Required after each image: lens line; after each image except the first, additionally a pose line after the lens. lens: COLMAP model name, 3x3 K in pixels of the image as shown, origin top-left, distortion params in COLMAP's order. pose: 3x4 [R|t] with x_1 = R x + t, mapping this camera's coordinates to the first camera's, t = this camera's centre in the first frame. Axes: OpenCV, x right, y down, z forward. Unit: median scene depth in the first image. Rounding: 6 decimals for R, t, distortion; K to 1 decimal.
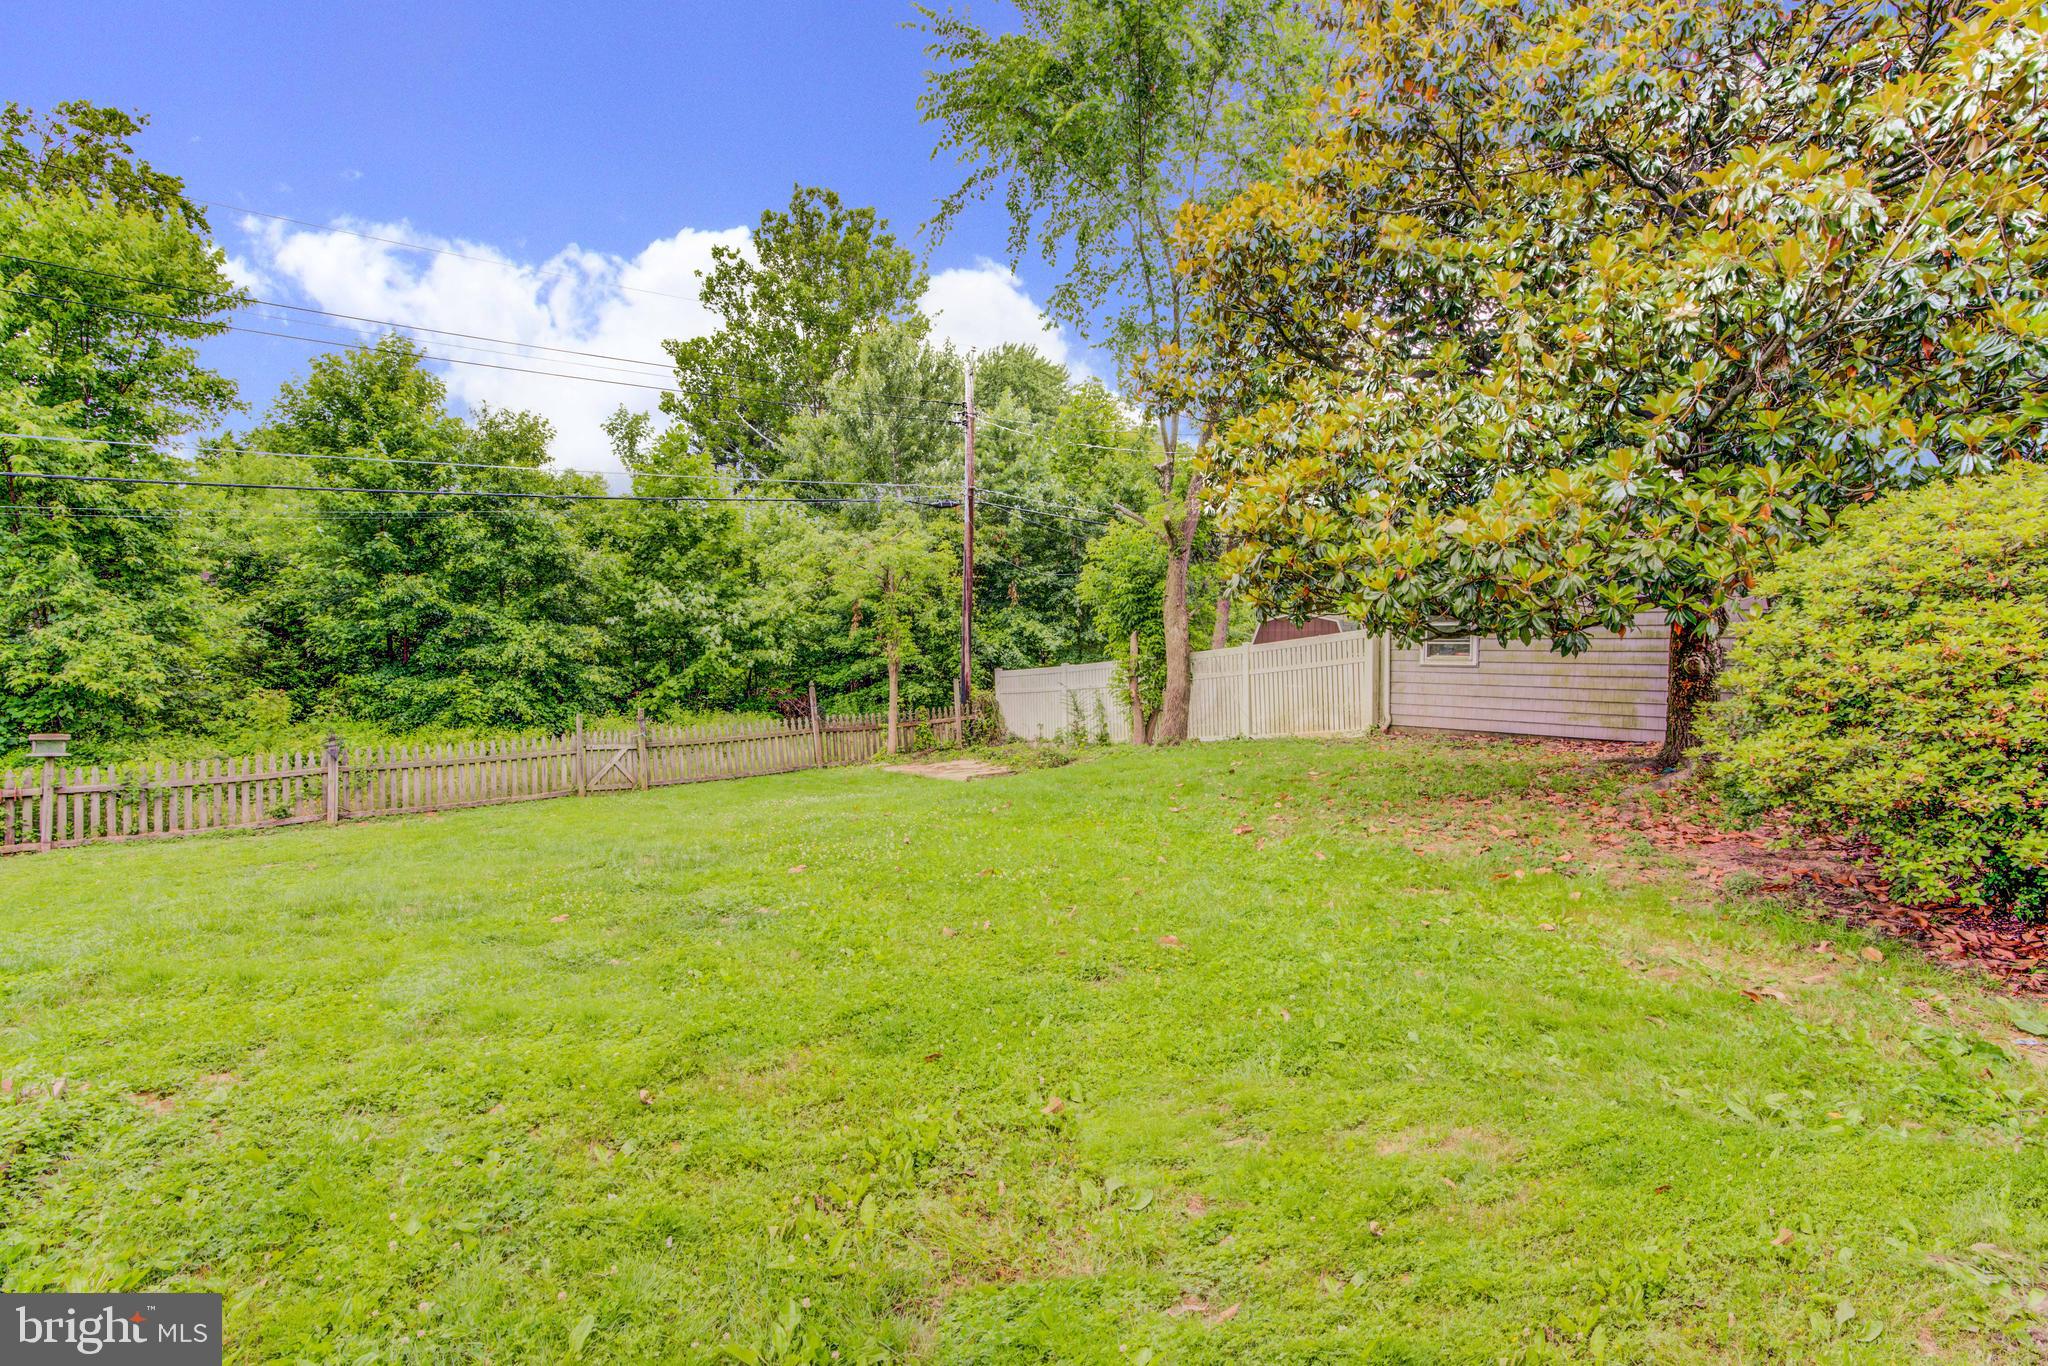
lens RADIAL K [[944.8, 0, 1016.0], [0, 944.8, 691.7], [0, 0, 1]] dist [-0.071204, 0.029139]
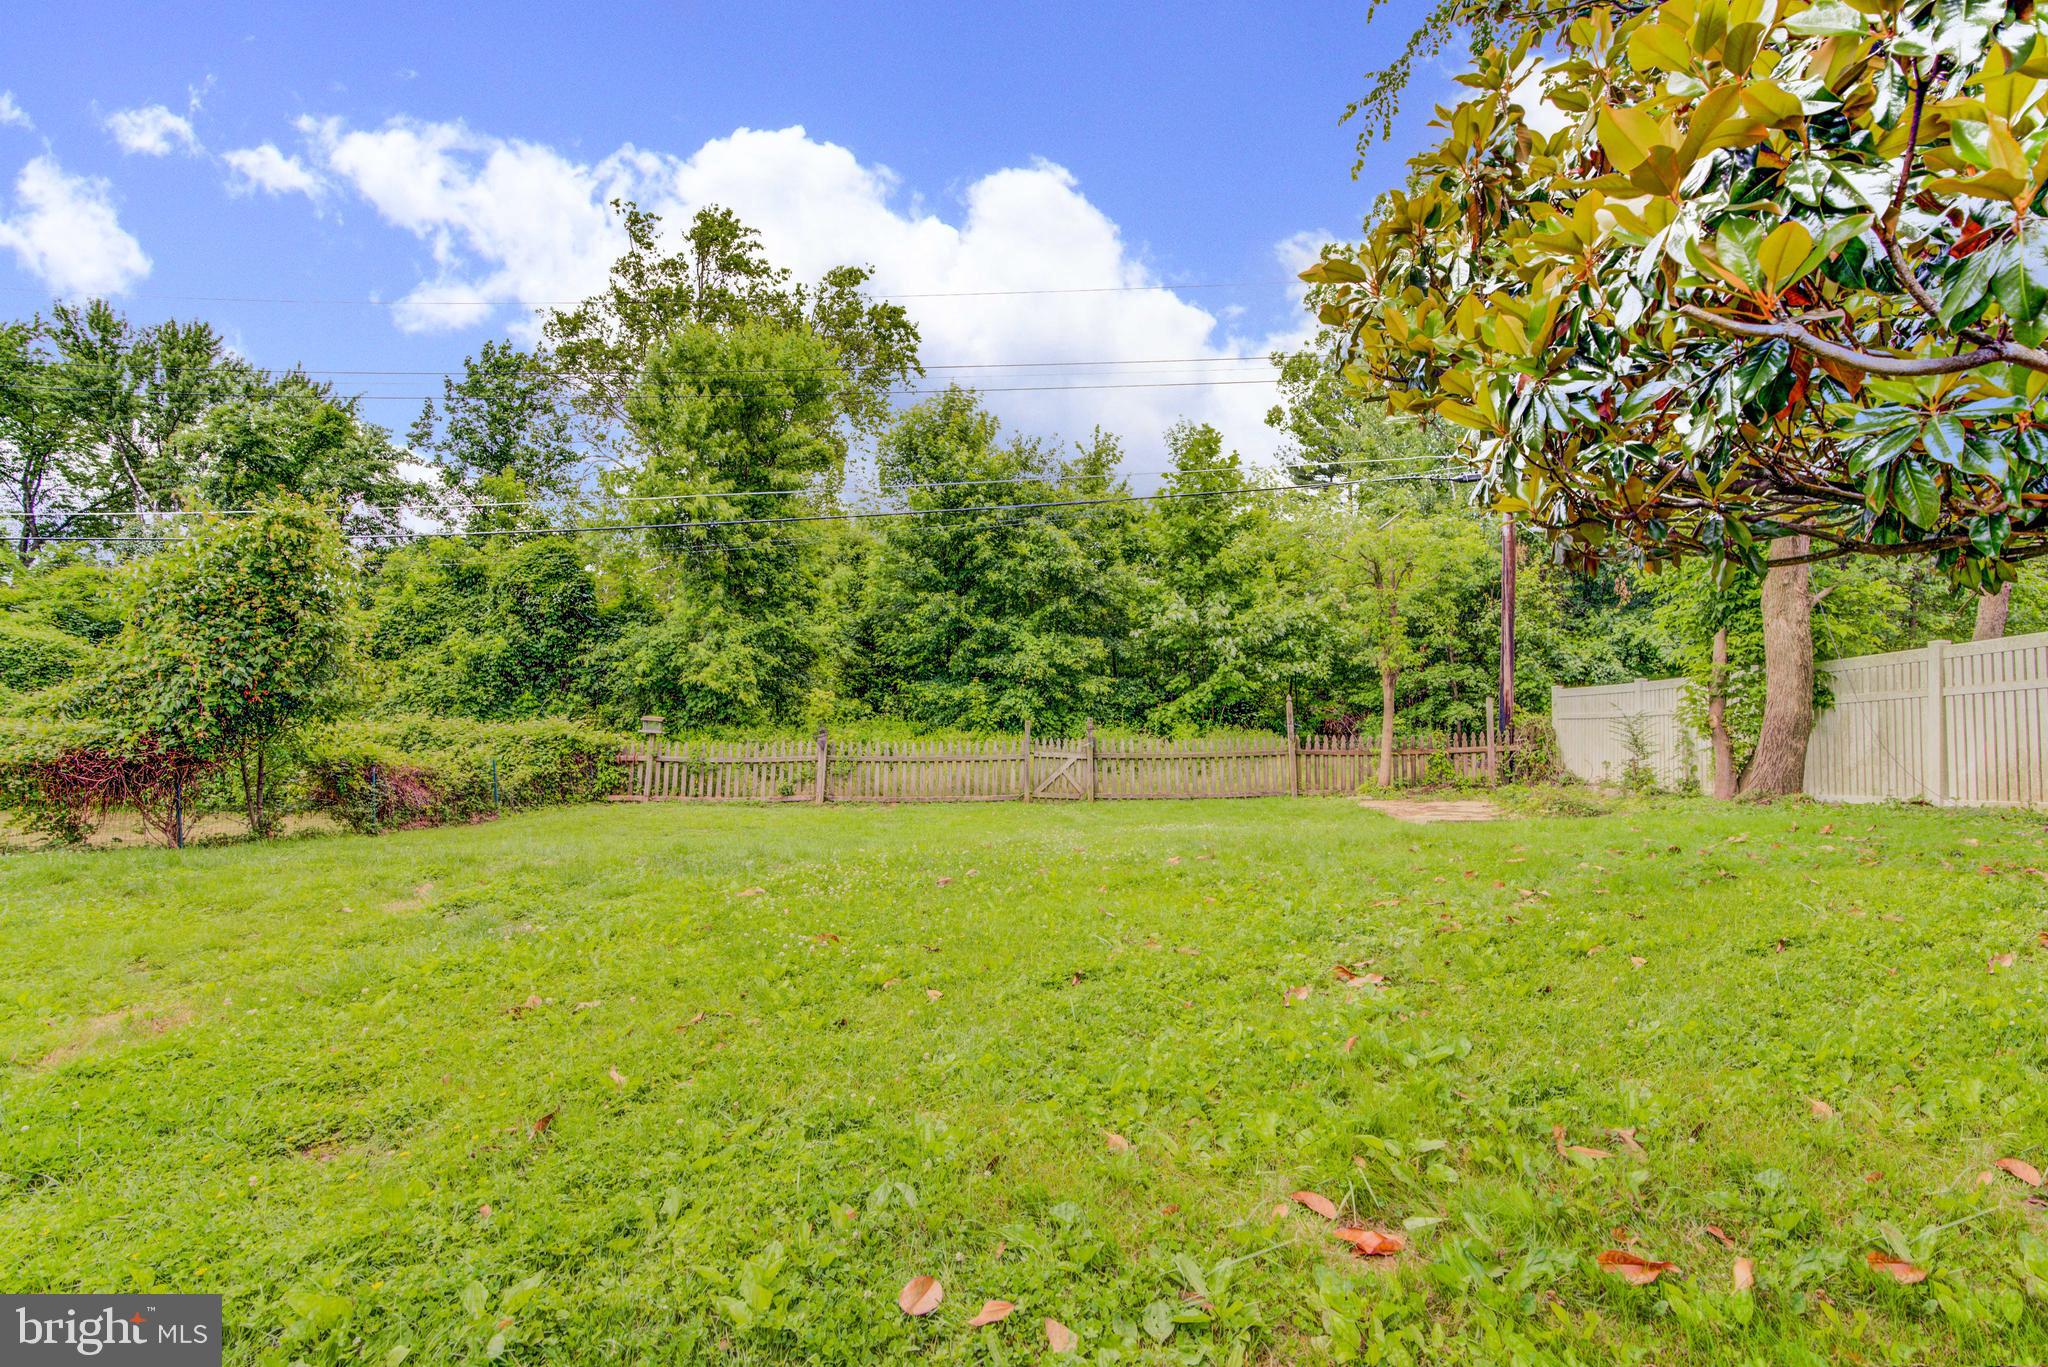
lens RADIAL K [[944.8, 0, 1016.0], [0, 944.8, 692.2], [0, 0, 1]] dist [-0.071204, 0.029139]
pose [[0.755240, 0.017034, -0.655228, 0.159631], [-0.034028, 0.999333, -0.013241, 0.005932], [0.654565, 0.032296, 0.755316, 0.174482]]
